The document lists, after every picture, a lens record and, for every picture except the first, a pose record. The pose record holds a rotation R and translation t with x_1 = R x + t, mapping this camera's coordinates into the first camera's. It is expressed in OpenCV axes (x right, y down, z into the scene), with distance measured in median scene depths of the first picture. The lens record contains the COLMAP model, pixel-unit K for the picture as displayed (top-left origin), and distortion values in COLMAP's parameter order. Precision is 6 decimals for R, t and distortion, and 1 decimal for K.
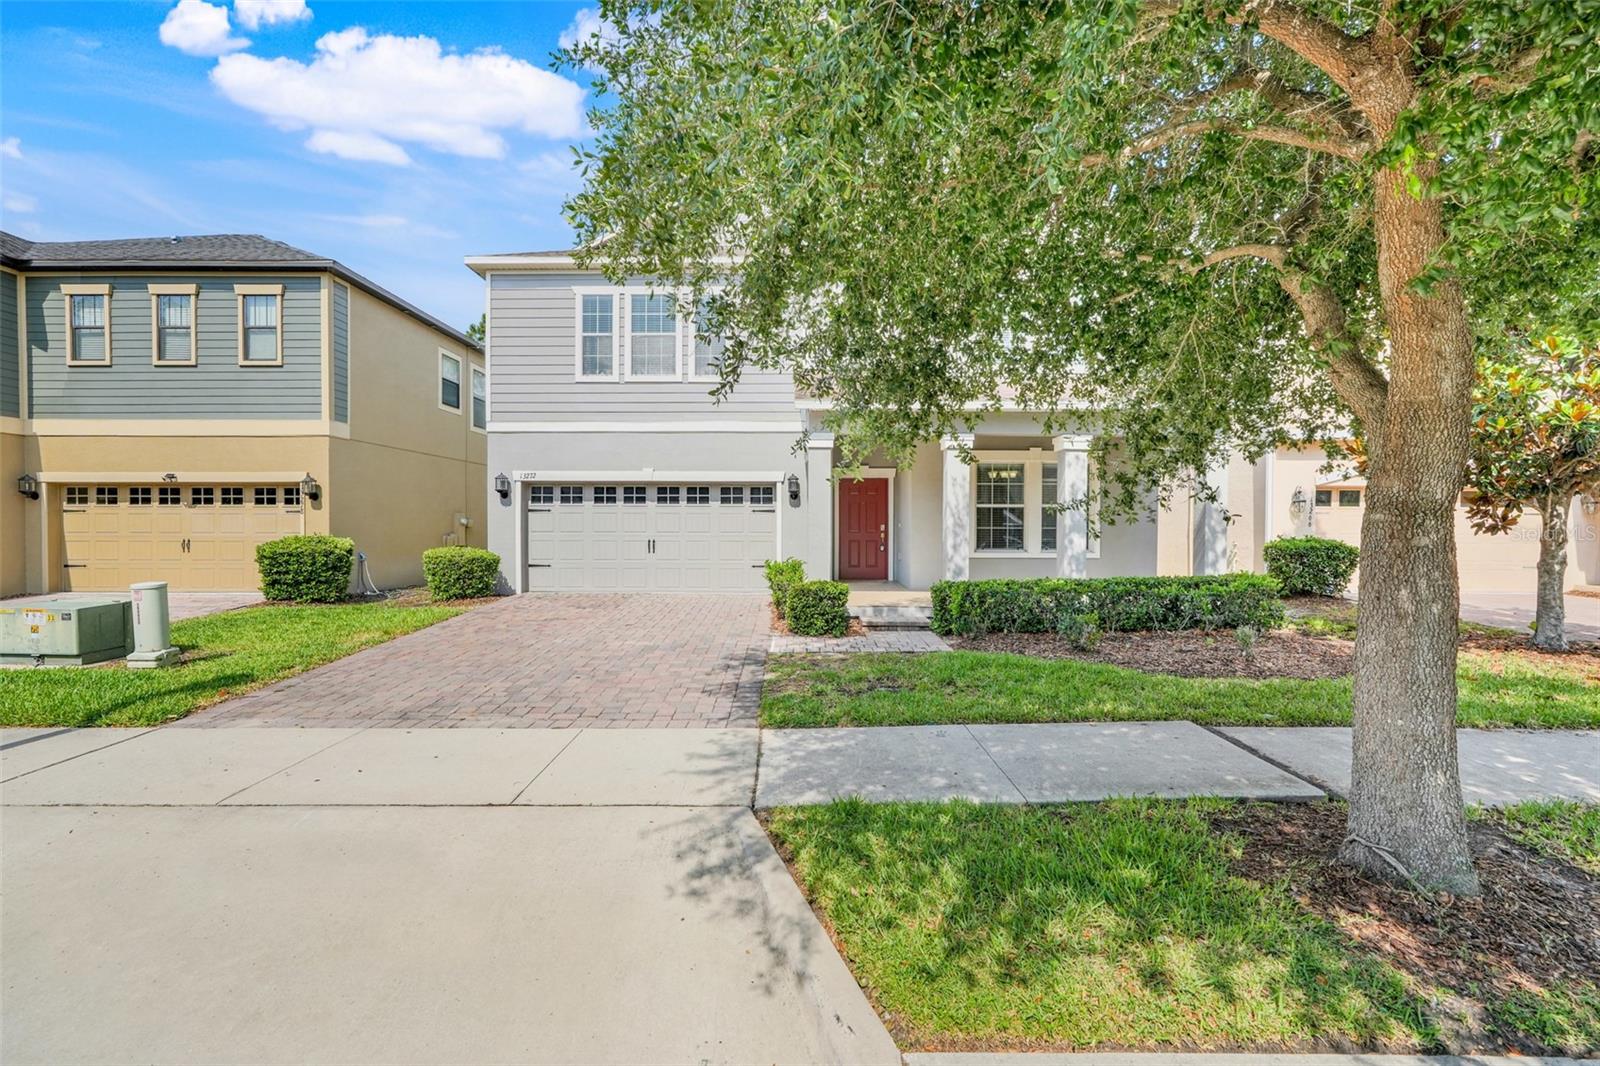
lens RADIAL K [[726.9, 0, 801.3], [0, 726.9, 529.6], [0, 0, 1]] dist [-0.002593, 0.001350]
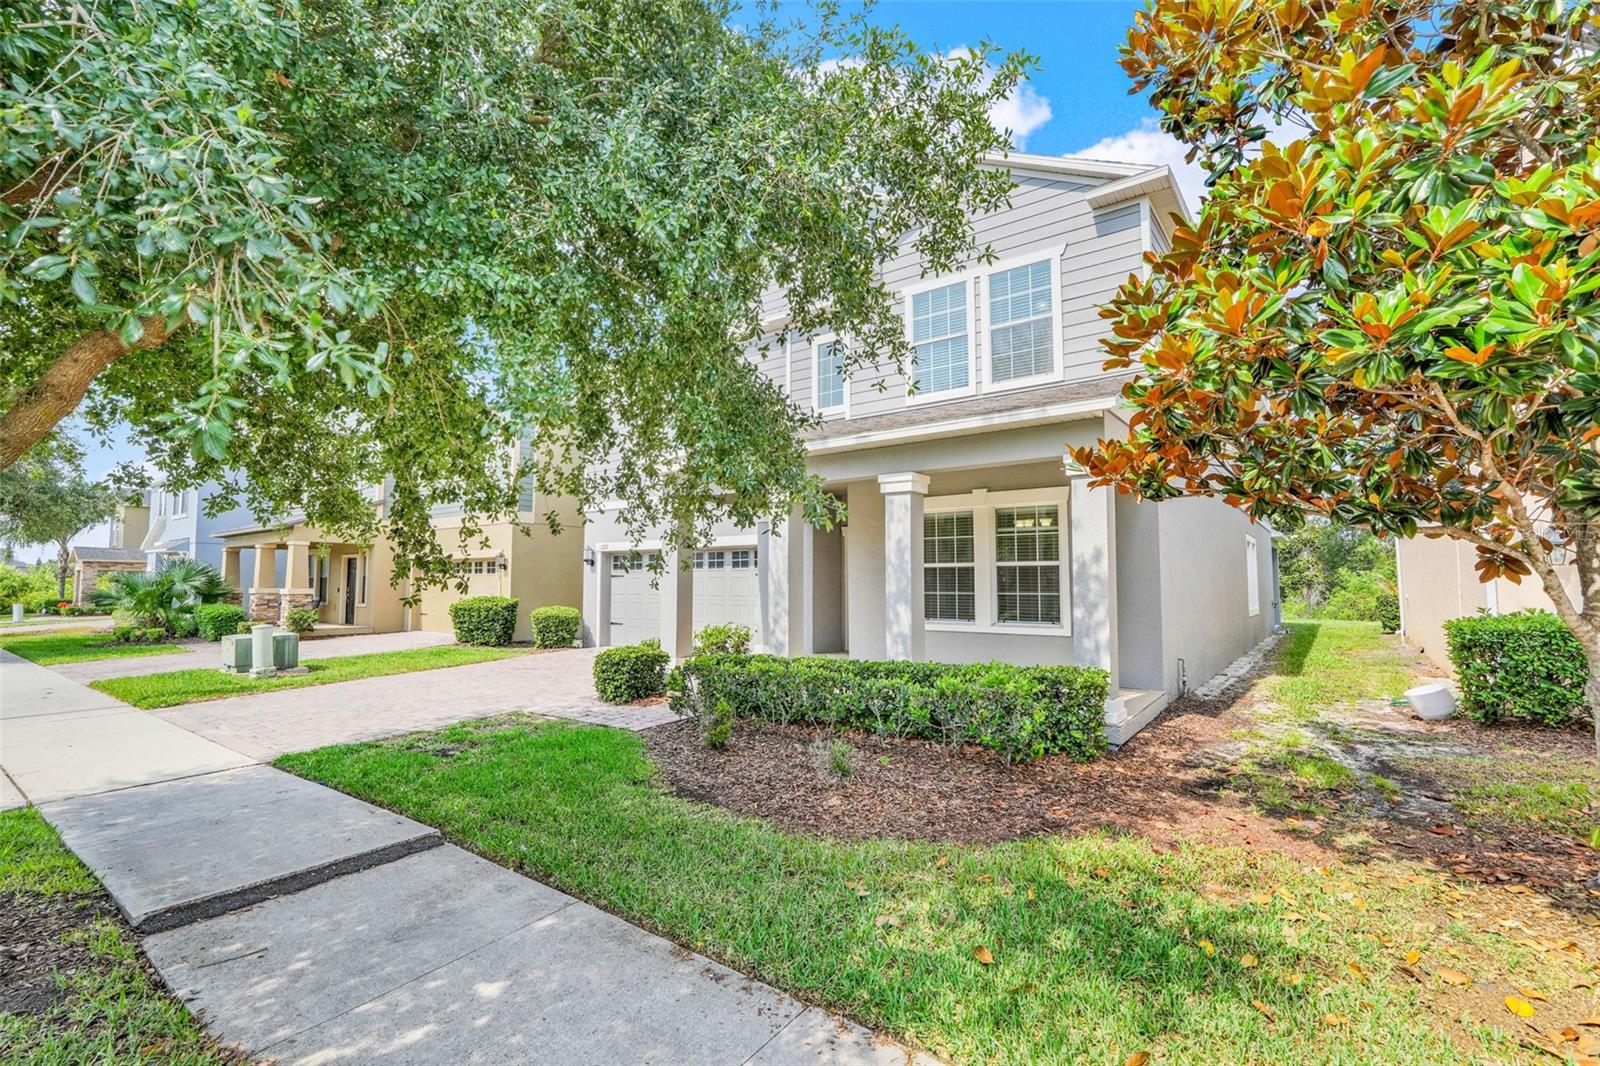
lens RADIAL K [[726.9, 0, 790.8], [0, 726.9, 532.9], [0, 0, 1]] dist [-0.002593, 0.001350]
pose [[0.798884, -0.045038, -0.599796, 0.589634], [0.002773, 0.997458, -0.071205, -0.011418], [0.601478, 0.055221, 0.796979, 0.227821]]
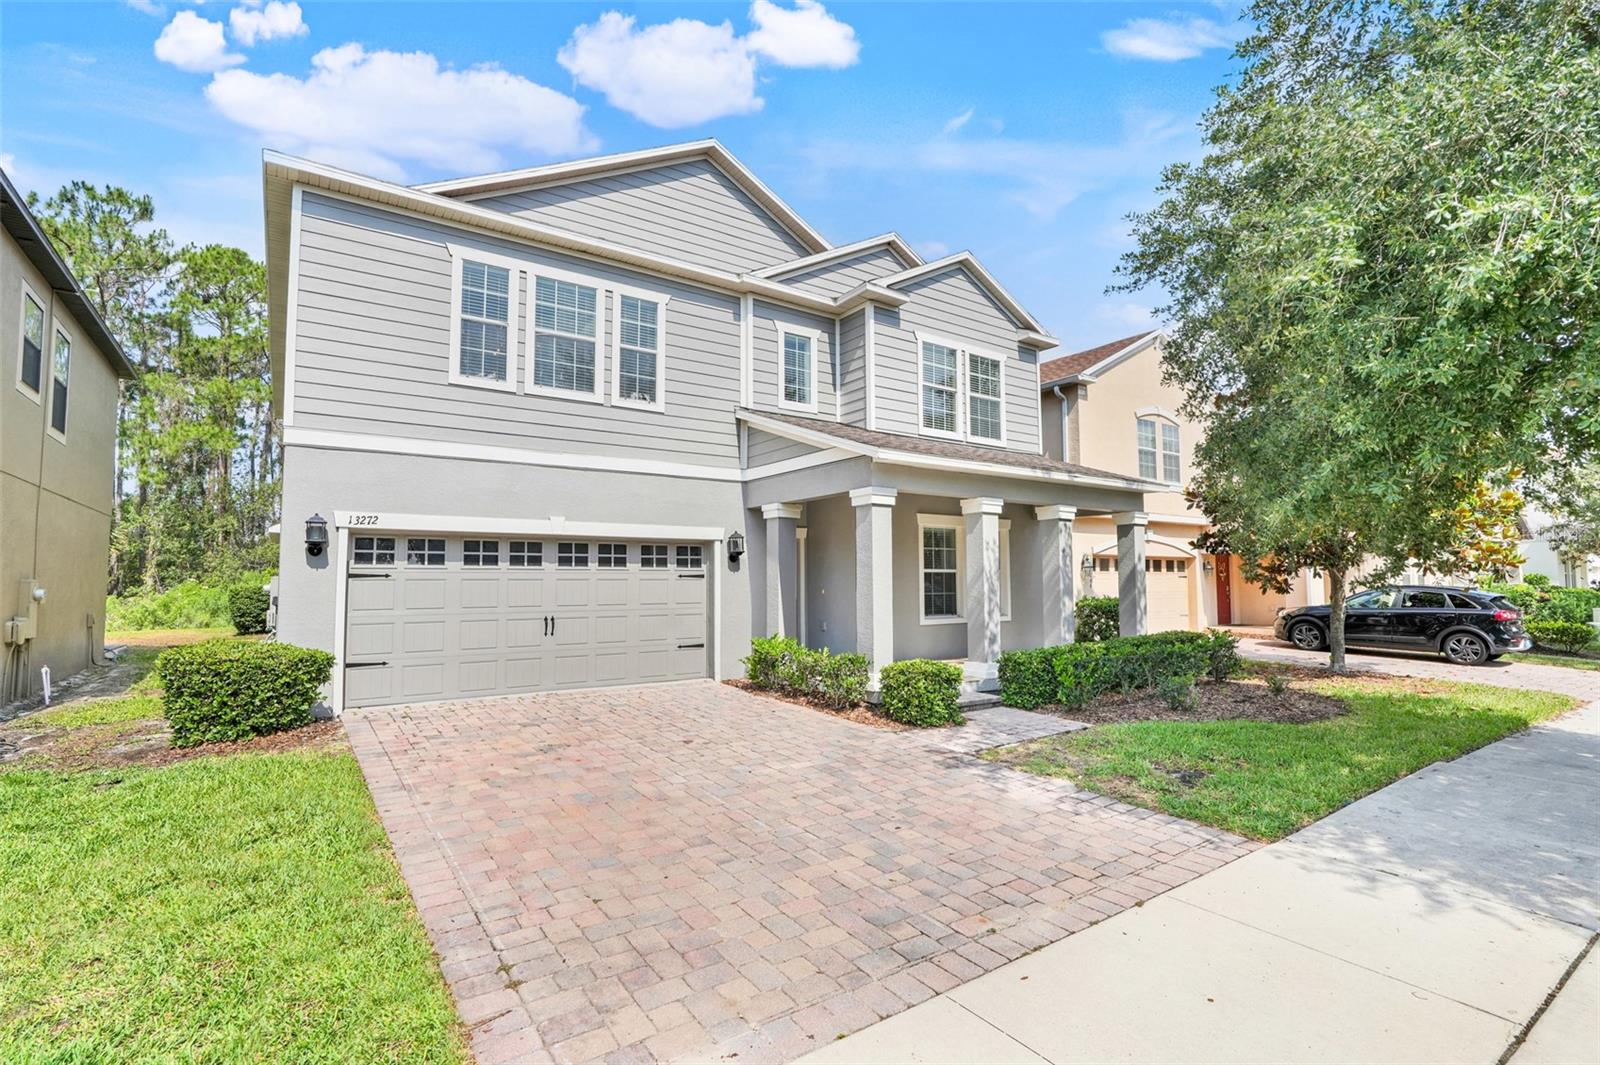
lens RADIAL K [[749.2, 0, 799.8], [0, 749.2, 537.6], [0, 0, 1]] dist [0.001990, 0.000644]
pose [[0.813742, 0.026493, 0.580622, -0.444403], [0.014676, 0.997706, -0.066092, -0.011529], [-0.581041, 0.062303, 0.811486, 0.263052]]
